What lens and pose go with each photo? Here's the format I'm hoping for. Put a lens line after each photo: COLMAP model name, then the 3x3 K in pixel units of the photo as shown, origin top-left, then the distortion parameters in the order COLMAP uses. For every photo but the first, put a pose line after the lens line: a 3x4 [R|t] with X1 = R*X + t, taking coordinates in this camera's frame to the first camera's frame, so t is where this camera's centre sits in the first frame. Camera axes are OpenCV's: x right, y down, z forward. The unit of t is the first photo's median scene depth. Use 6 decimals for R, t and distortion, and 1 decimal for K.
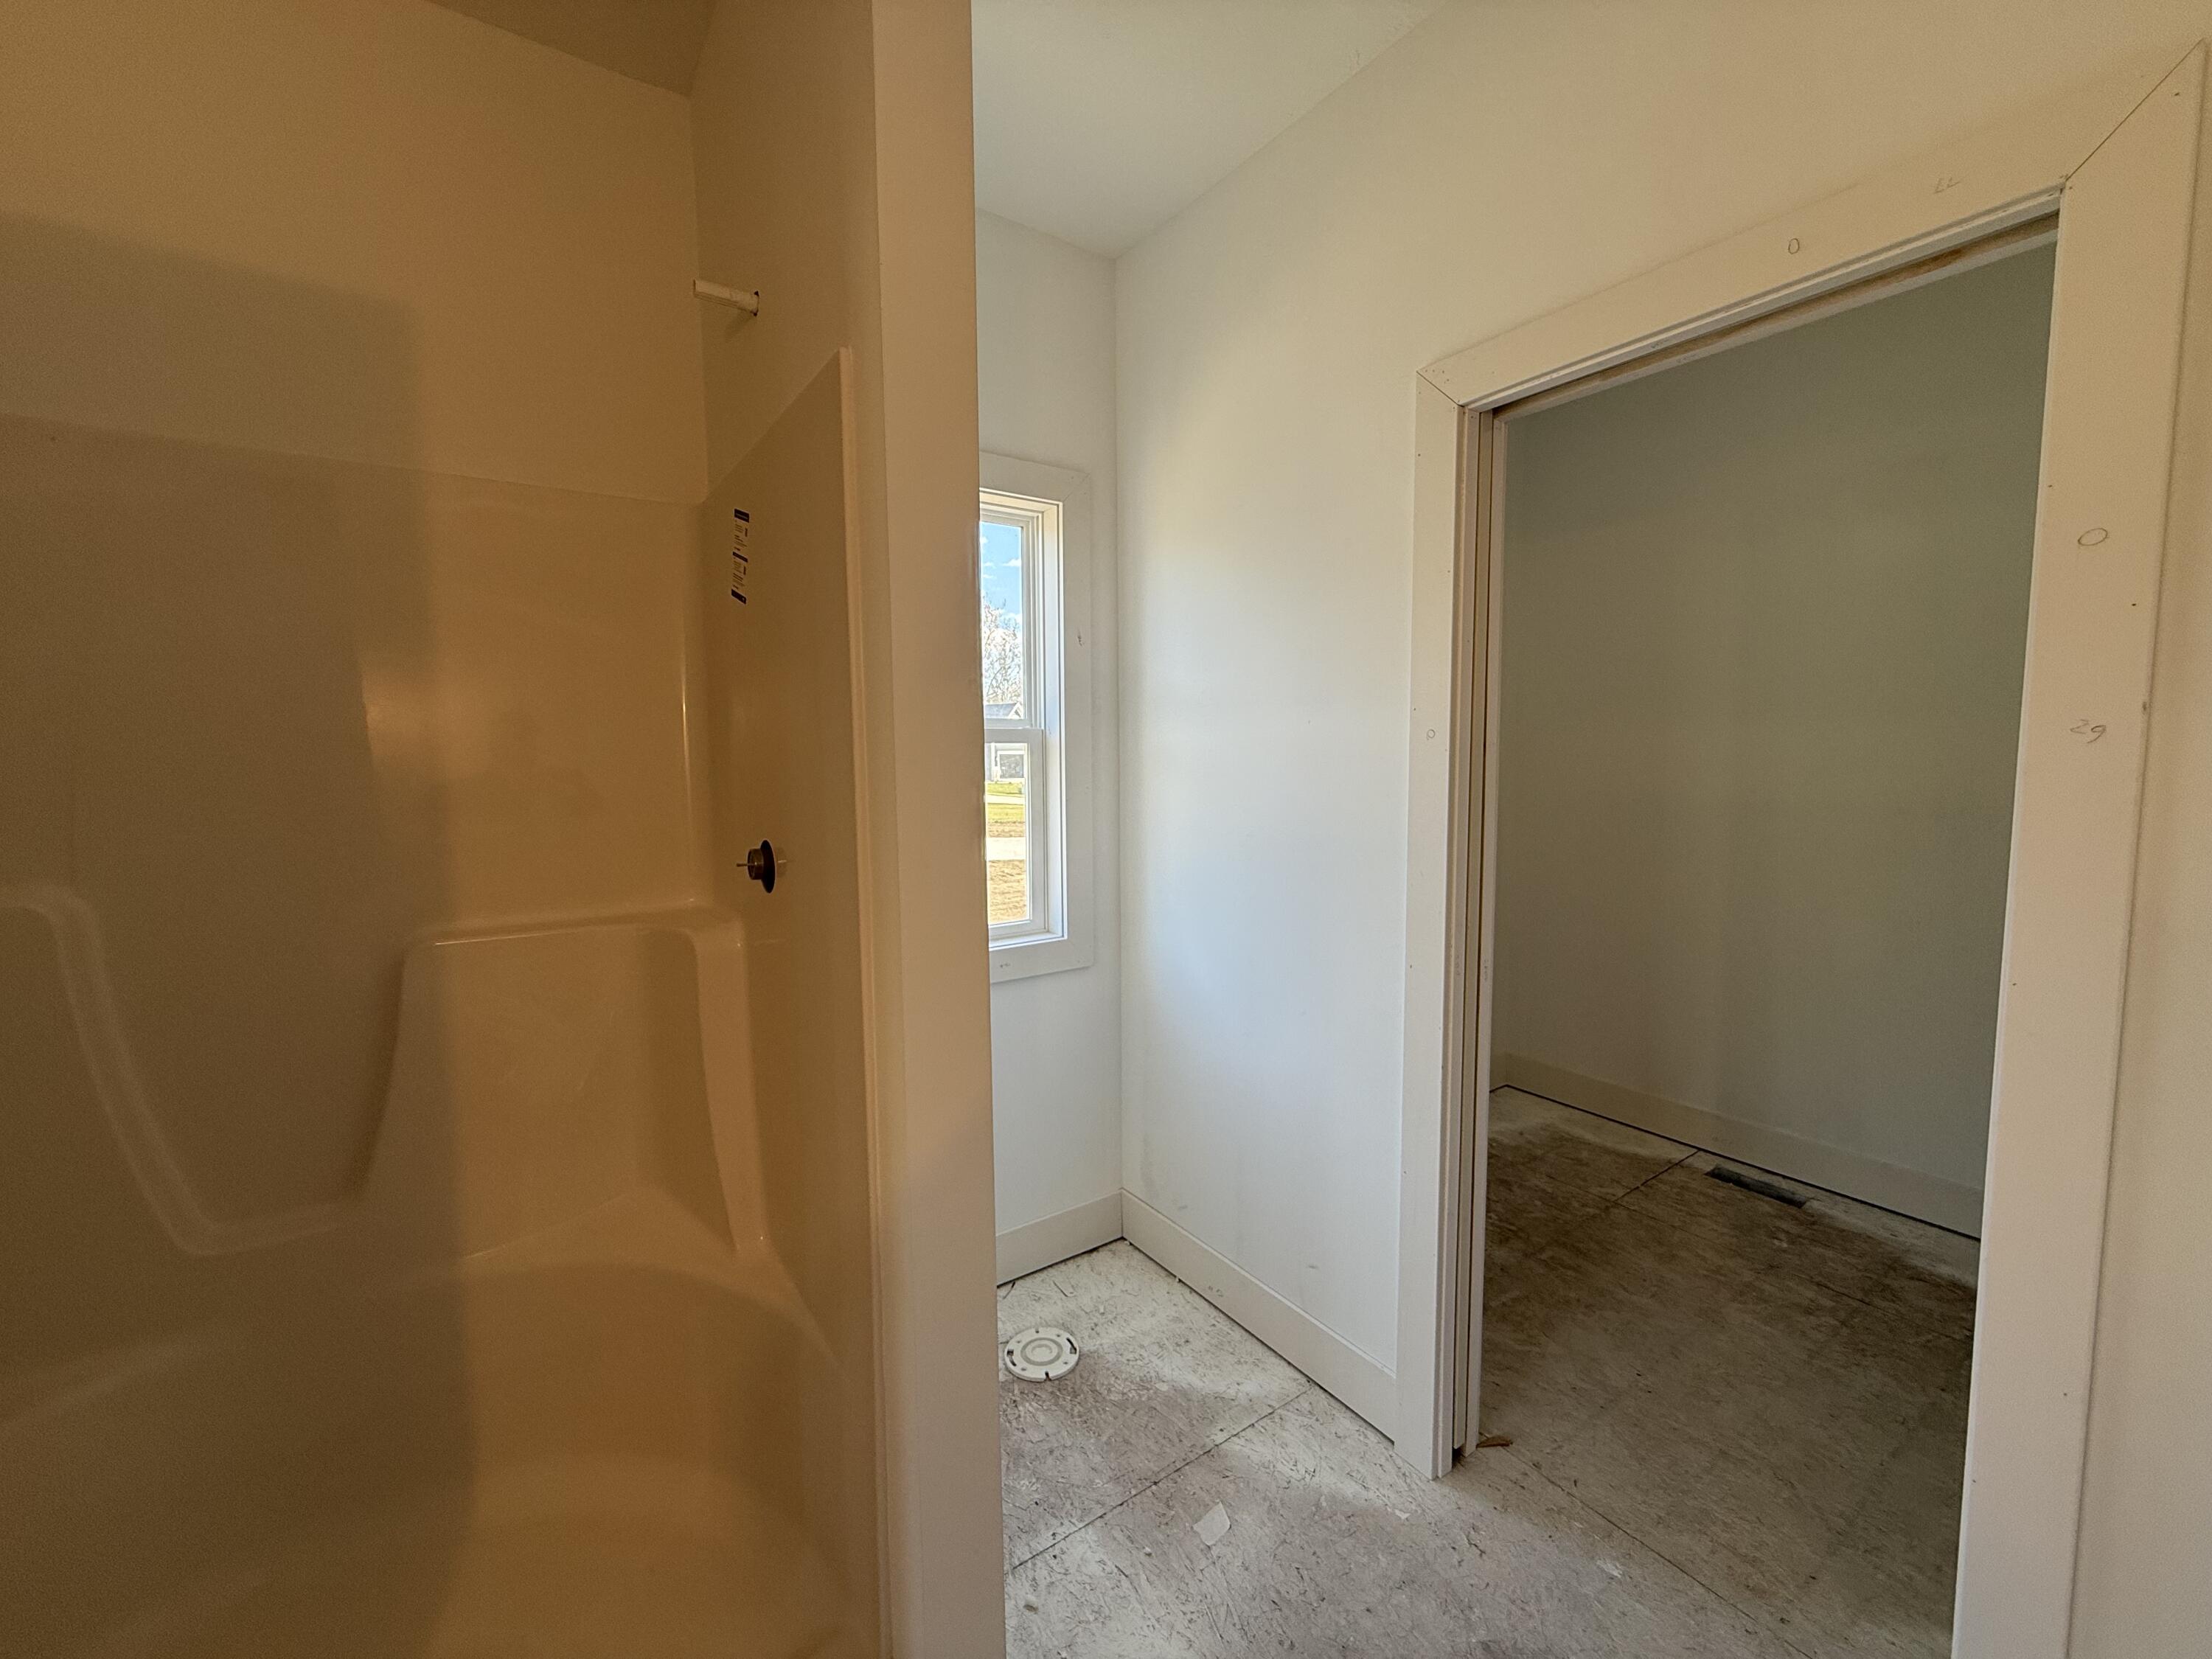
lens RADIAL K [[885.1, 0, 1106.0], [0, 885.1, 829.5], [0, 0, 1]] dist [0.001015, 0.000608]
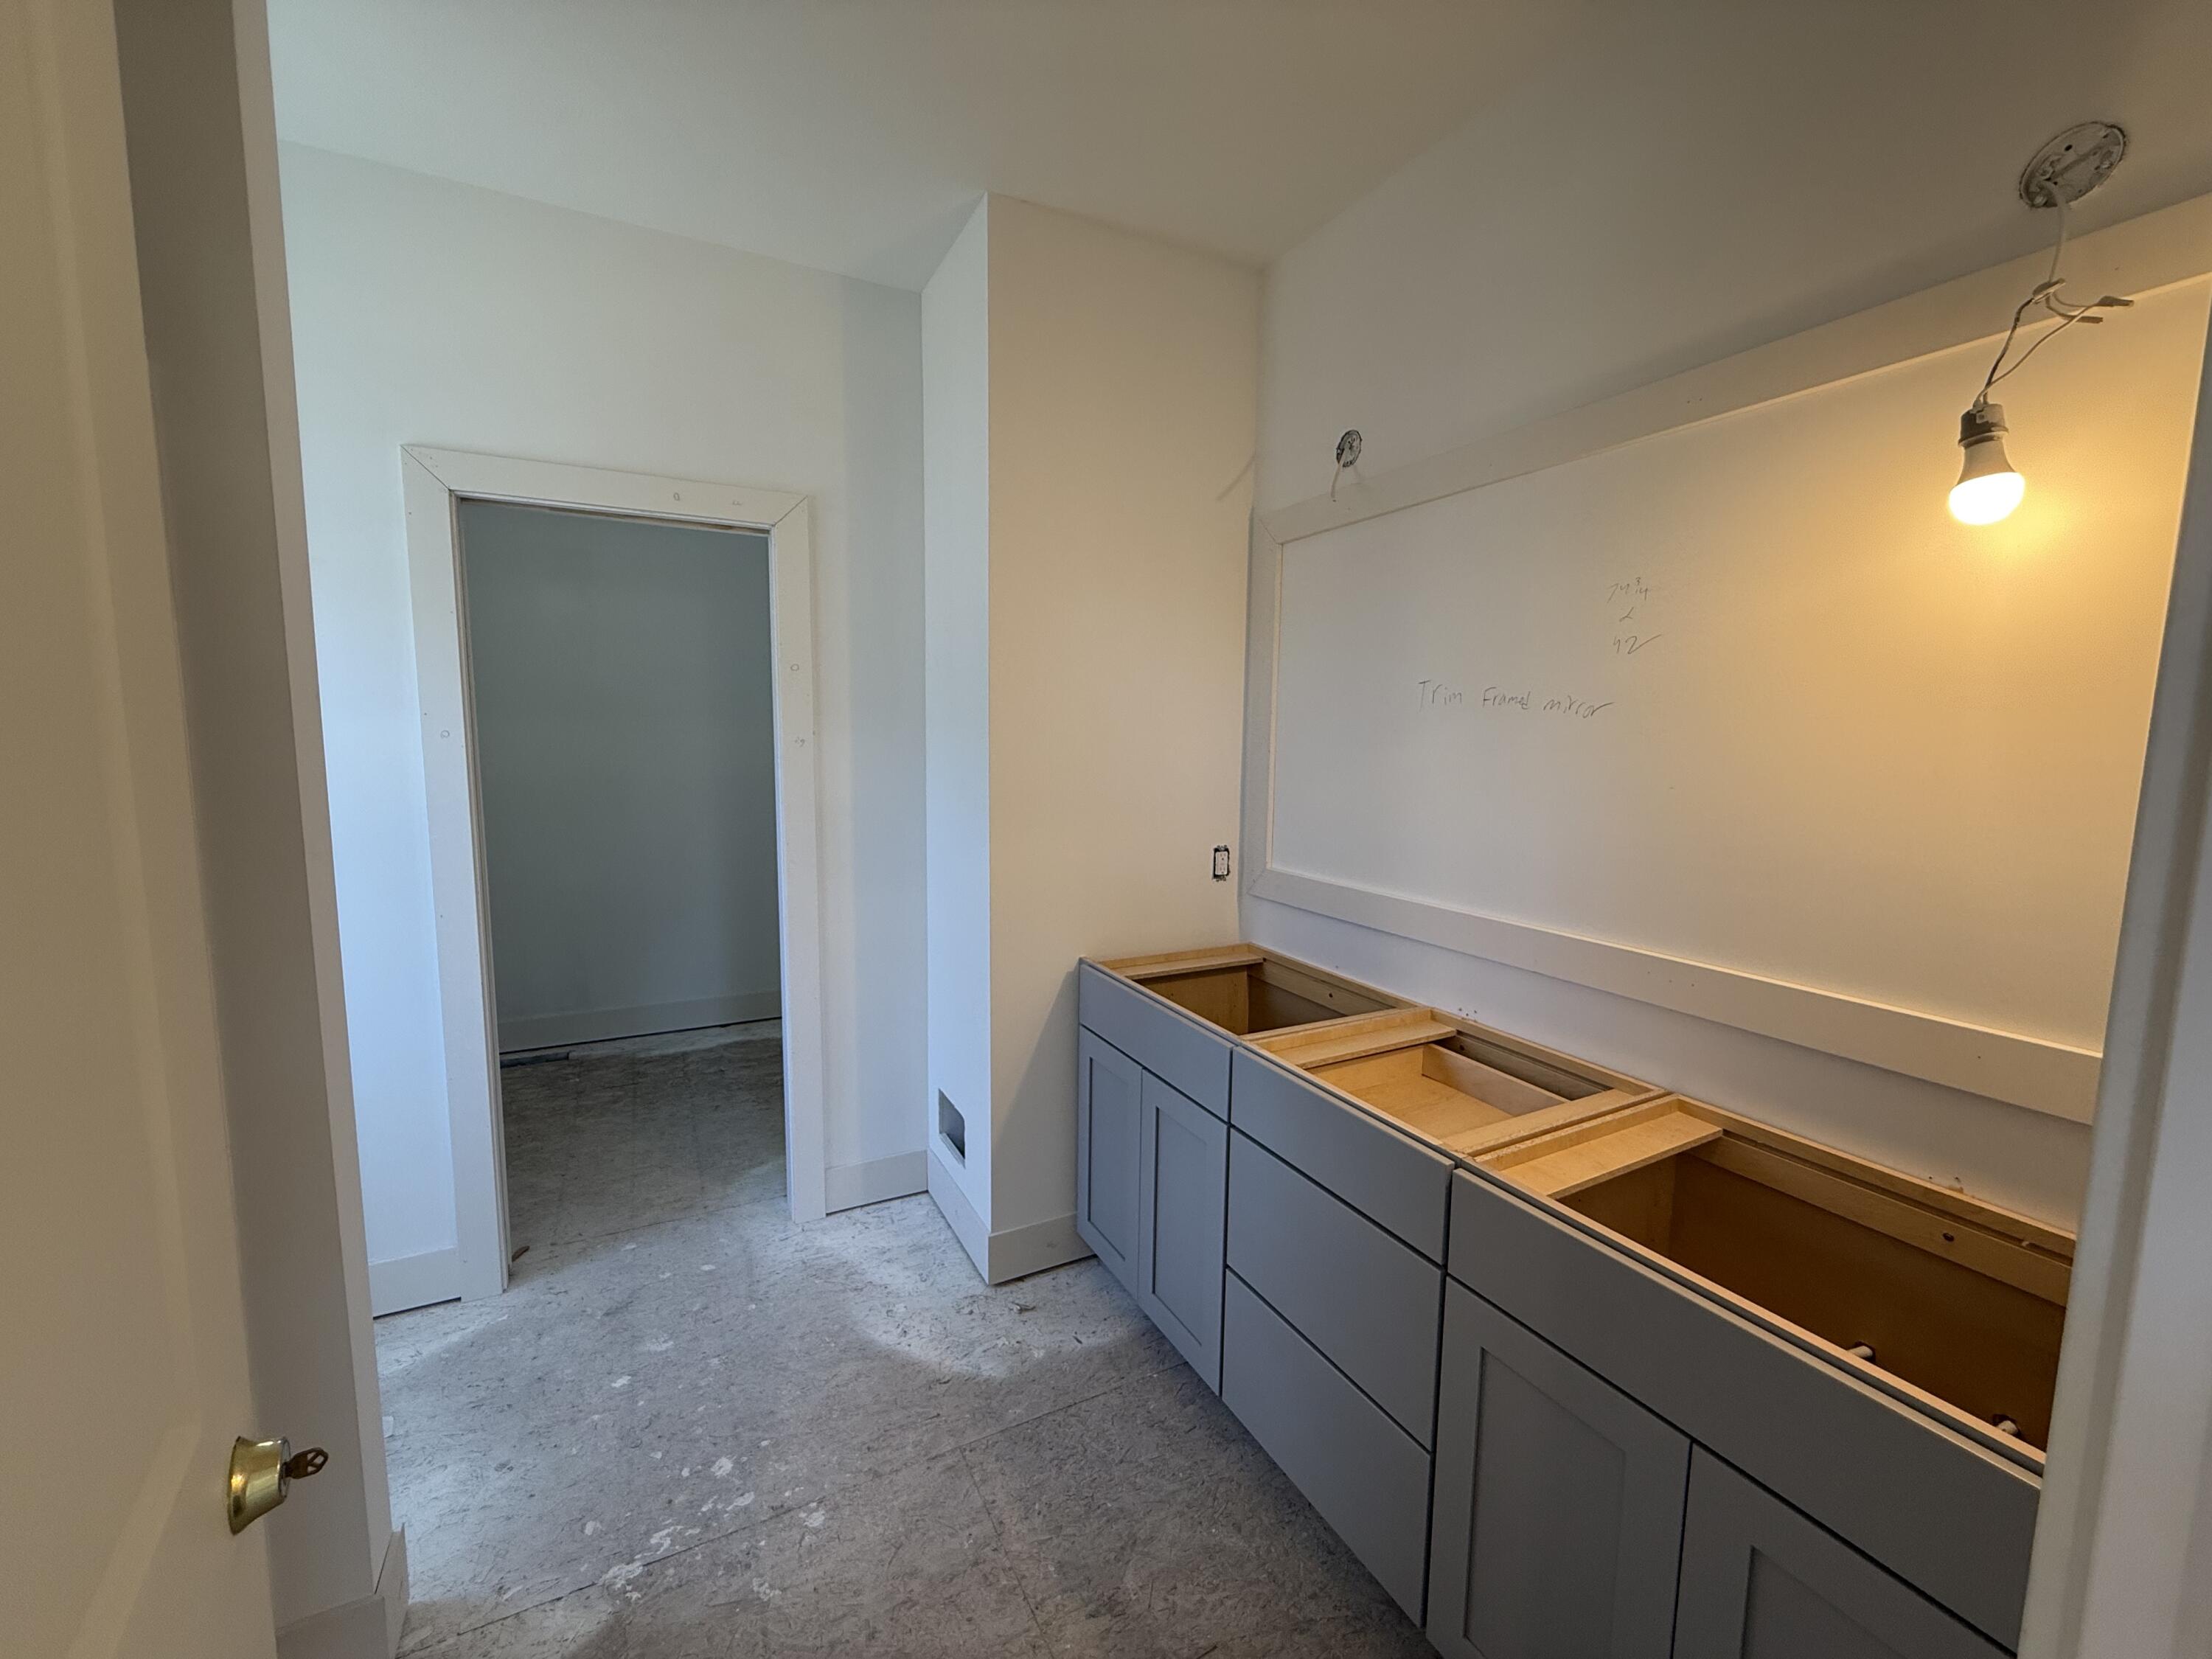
lens RADIAL K [[885.1, 0, 1106.0], [0, 885.1, 829.5], [0, 0, 1]] dist [0.001015, 0.000608]
pose [[0.120423, -0.099394, 0.987734, -0.718555], [0.078409, 0.992819, 0.090346, -0.008476], [-0.989621, 0.066568, 0.127352, -0.107991]]
